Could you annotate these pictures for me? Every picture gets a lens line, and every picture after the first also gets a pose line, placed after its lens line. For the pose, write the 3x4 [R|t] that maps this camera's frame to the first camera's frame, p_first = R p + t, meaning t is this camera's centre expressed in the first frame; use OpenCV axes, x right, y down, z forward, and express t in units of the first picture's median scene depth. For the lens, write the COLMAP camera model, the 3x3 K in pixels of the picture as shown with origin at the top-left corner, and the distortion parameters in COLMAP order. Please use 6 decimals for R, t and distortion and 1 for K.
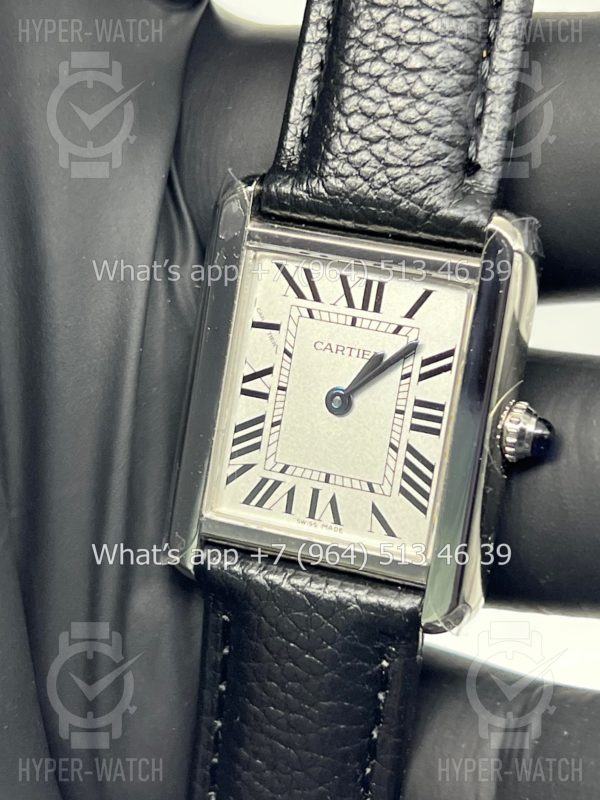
lens RADIAL K [[1857.8, 0, 300.0], [0, 1857.8, 400.0], [0, 0, 1]] dist [0.050357, 0.791759]
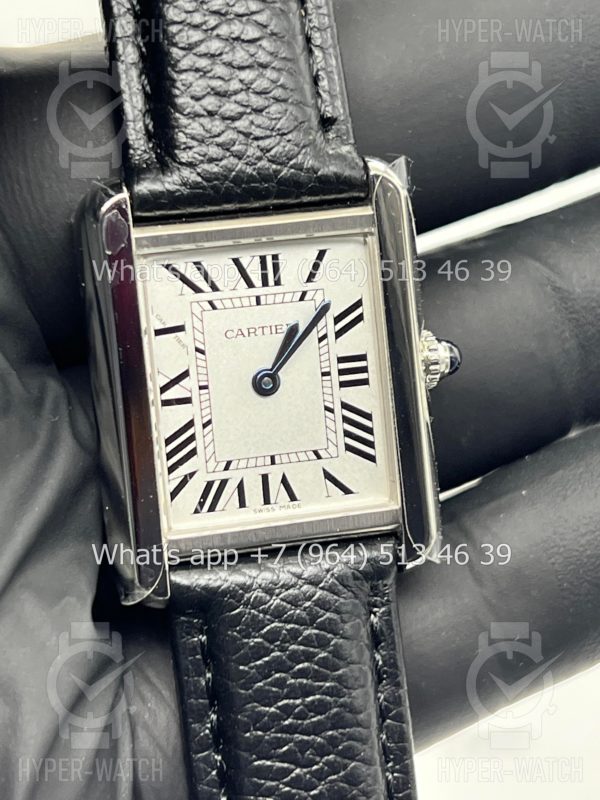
lens RADIAL K [[1857.8, 0, 300.0], [0, 1857.8, 400.0], [0, 0, 1]] dist [0.050357, 0.791759]
pose [[0.806616, -0.284558, 0.518071, -0.484946], [0.279945, 0.955867, 0.089161, -0.074016], [-0.520578, 0.073112, 0.850678, 0.148721]]
